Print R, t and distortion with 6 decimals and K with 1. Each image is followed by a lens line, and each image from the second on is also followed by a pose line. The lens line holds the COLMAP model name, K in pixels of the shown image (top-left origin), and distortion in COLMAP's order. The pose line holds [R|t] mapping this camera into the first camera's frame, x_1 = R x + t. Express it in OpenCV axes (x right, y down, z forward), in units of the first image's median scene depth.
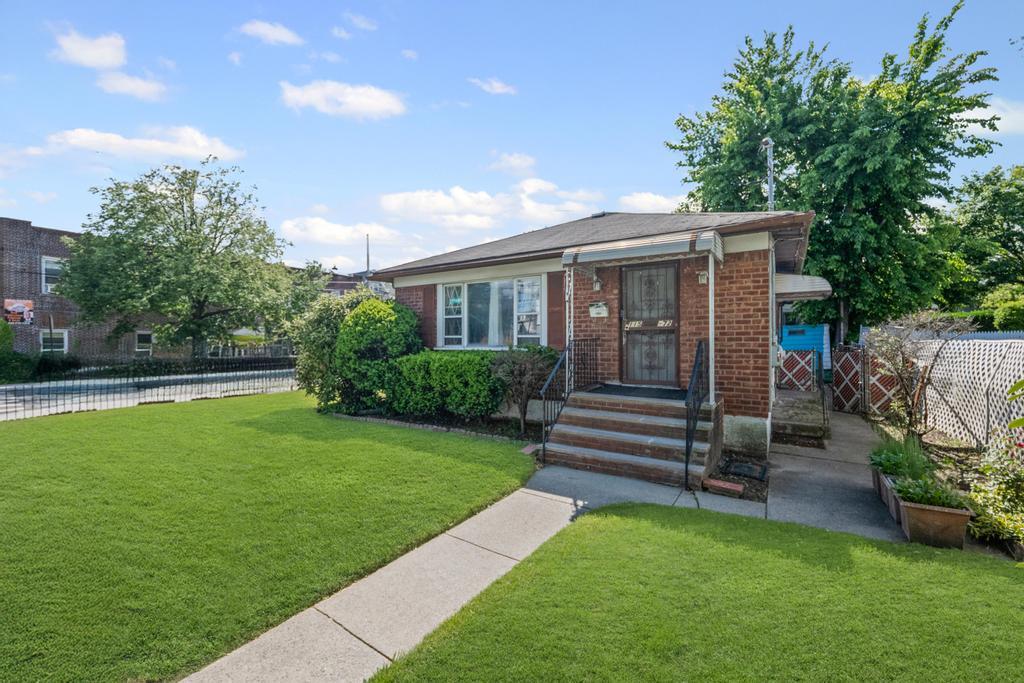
lens RADIAL K [[408.2, 0, 512.5], [0, 408.2, 328.3], [0, 0, 1]] dist [-0.001658, -0.000138]
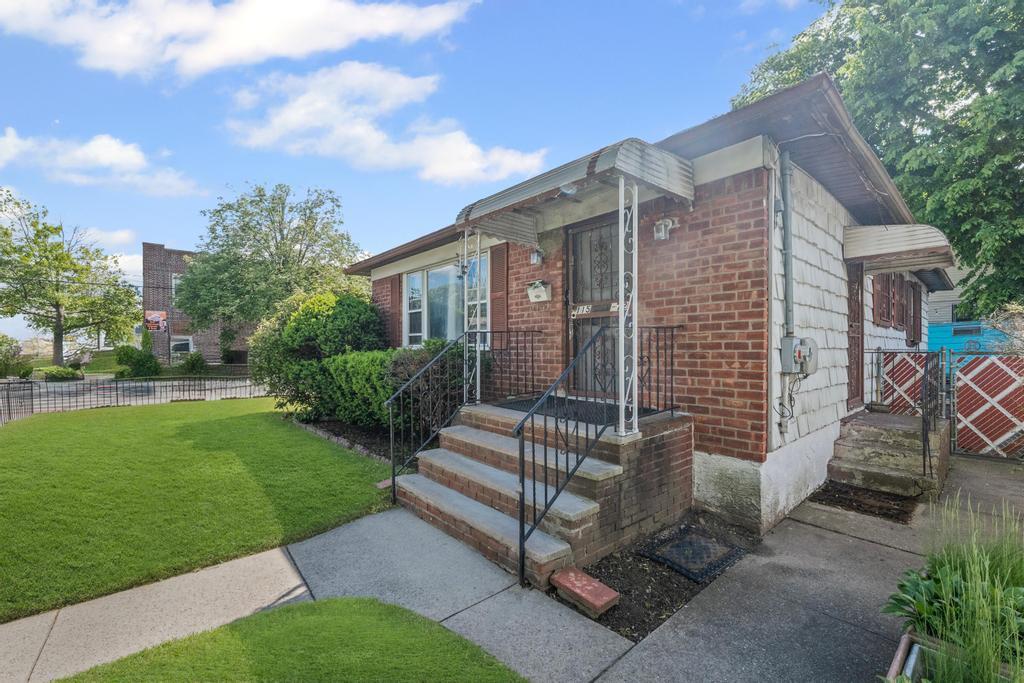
lens RADIAL K [[419.1, 0, 512.0], [0, 419.1, 341.5], [0, 0, 1]] dist [-0.001240, -0.000389]
pose [[0.965540, -0.002887, -0.260240, 0.419084], [0.006450, 0.999897, 0.012839, 0.038193], [0.260176, -0.014075, 0.965459, 0.325893]]
